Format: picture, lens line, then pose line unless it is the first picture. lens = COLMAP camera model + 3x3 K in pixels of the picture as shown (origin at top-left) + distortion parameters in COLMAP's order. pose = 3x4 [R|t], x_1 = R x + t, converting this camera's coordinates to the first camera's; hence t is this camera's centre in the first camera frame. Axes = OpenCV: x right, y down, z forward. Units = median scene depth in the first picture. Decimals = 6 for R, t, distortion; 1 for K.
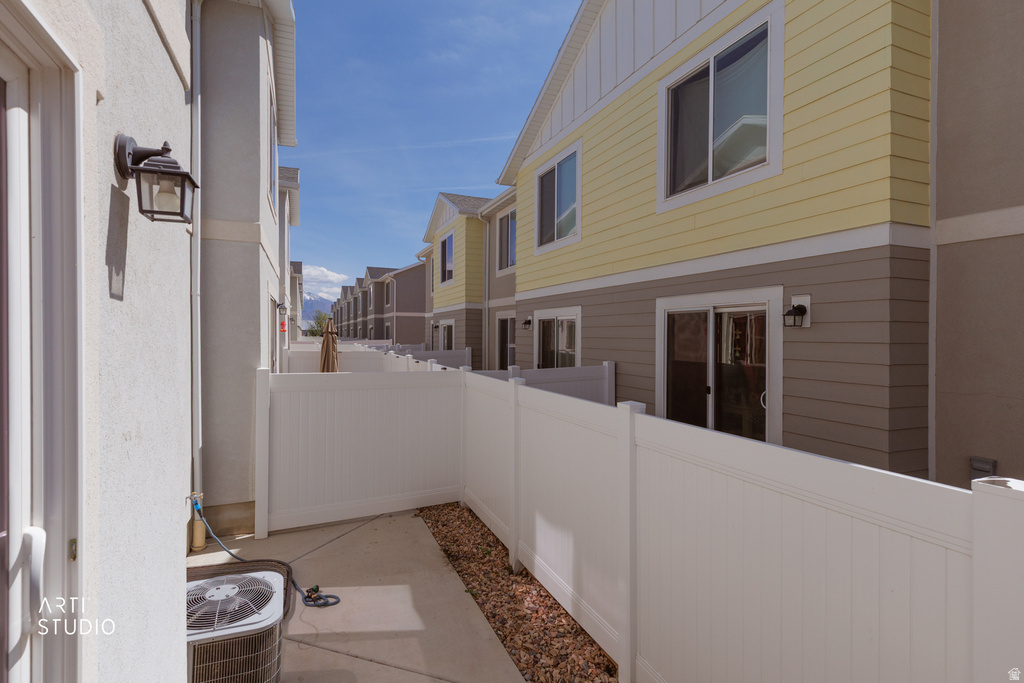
lens RADIAL K [[477.6, 0, 504.2], [0, 477.6, 339.8], [0, 0, 1]] dist [0.012805, 0.000331]
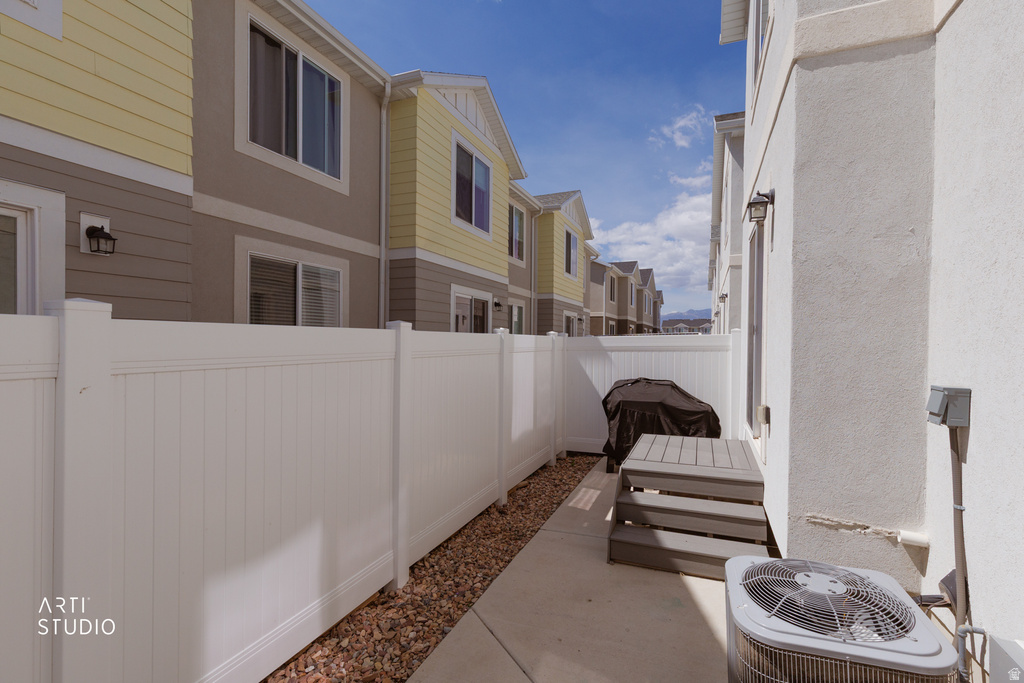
lens RADIAL K [[461.2, 0, 513.8], [0, 461.2, 339.1], [0, 0, 1]] dist [-0.004504, 0.001809]
pose [[-0.703324, -0.010053, 0.710798, -0.385281], [-0.007228, 0.999949, 0.006991, 0.094391], [-0.710833, -0.000221, -0.703361, 0.909613]]
